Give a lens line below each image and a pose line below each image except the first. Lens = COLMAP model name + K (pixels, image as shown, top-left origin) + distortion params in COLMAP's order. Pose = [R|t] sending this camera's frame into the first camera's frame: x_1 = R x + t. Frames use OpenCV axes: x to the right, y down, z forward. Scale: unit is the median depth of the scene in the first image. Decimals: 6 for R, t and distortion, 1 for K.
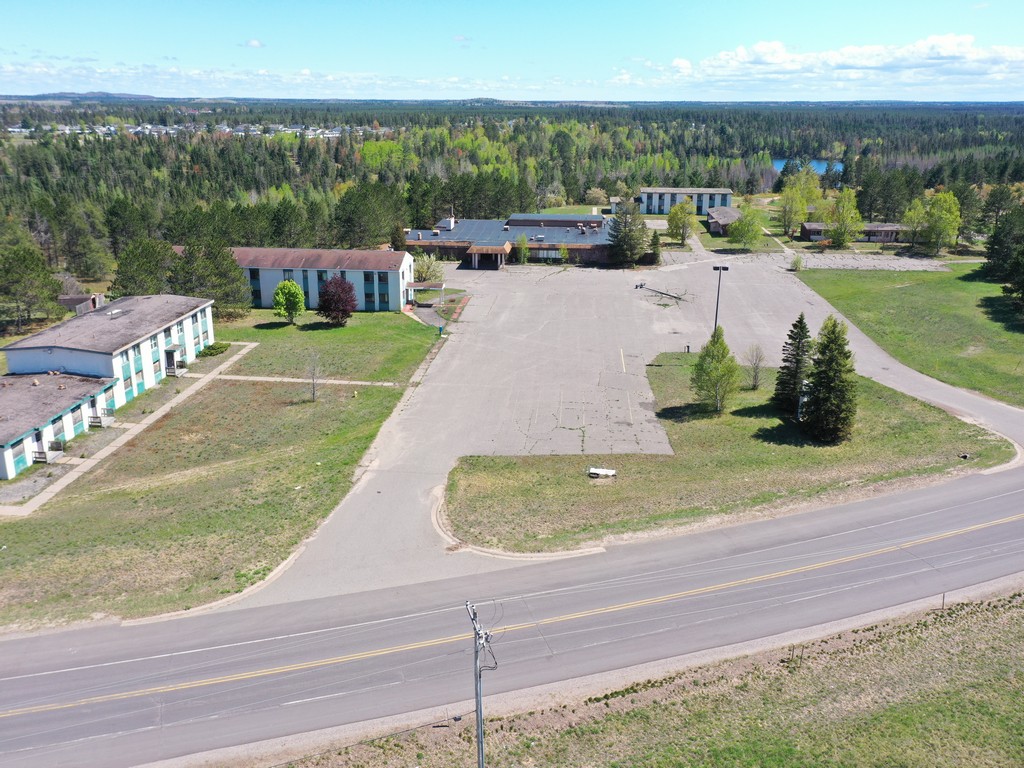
lens RADIAL K [[826.2, 0, 518.3], [0, 826.2, 307.4], [0, 0, 1]] dist [0.011503, 0.000858]
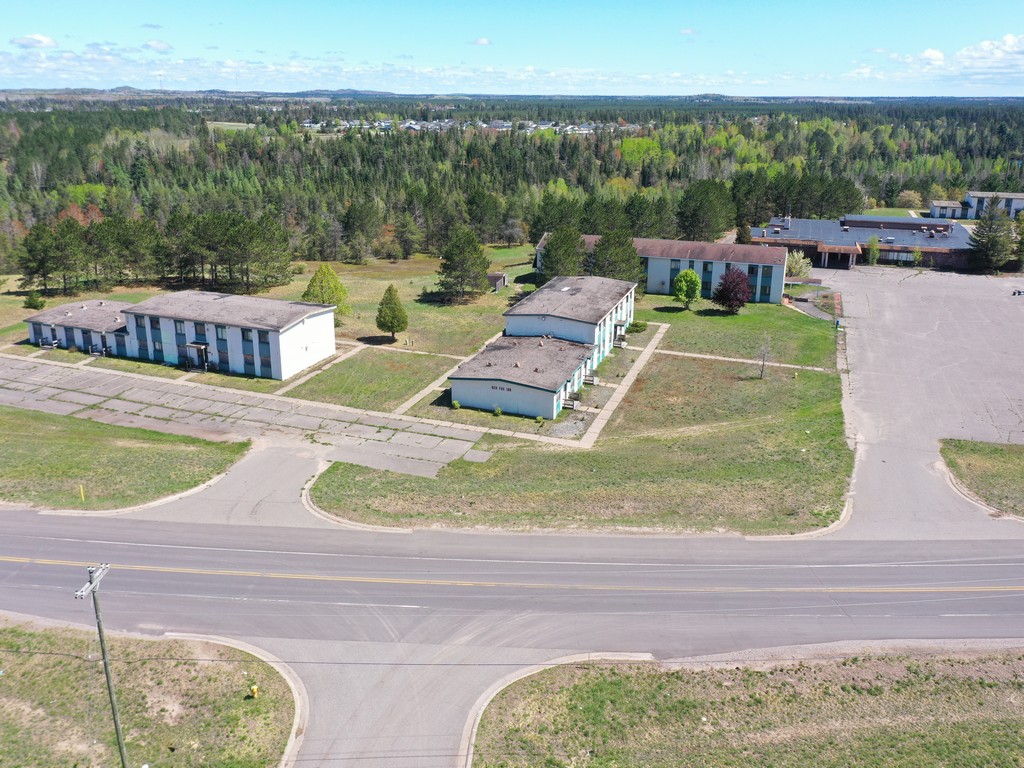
lens RADIAL K [[826.2, 0, 511.5], [0, 826.2, 326.5], [0, 0, 1]] dist [0.011503, 0.000858]
pose [[0.968138, 0.066702, -0.241371, -0.045793], [-0.060278, 0.997606, 0.033909, 0.003862], [0.243055, -0.018280, 0.969840, -0.024058]]
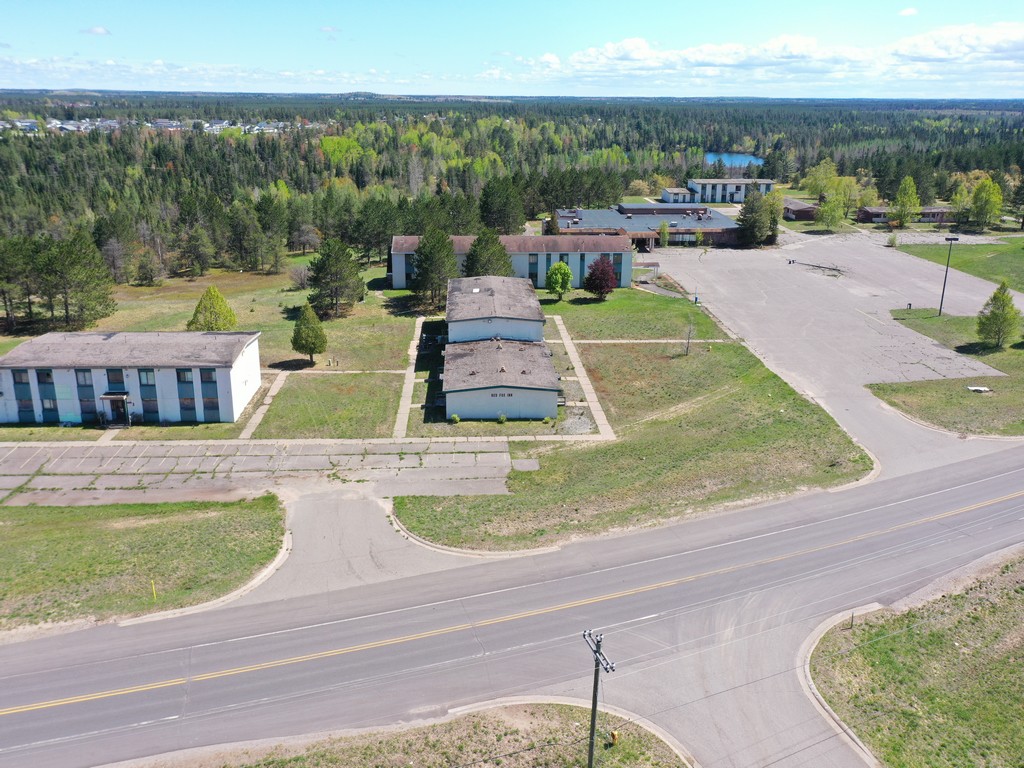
lens RADIAL K [[826.2, 0, 509.3], [0, 826.2, 319.5], [0, 0, 1]] dist [0.011503, 0.000858]
pose [[0.986649, -0.038425, 0.158264, -0.103885], [0.035072, 0.999098, 0.023927, 0.003286], [-0.159041, -0.018057, 0.987107, -0.025208]]
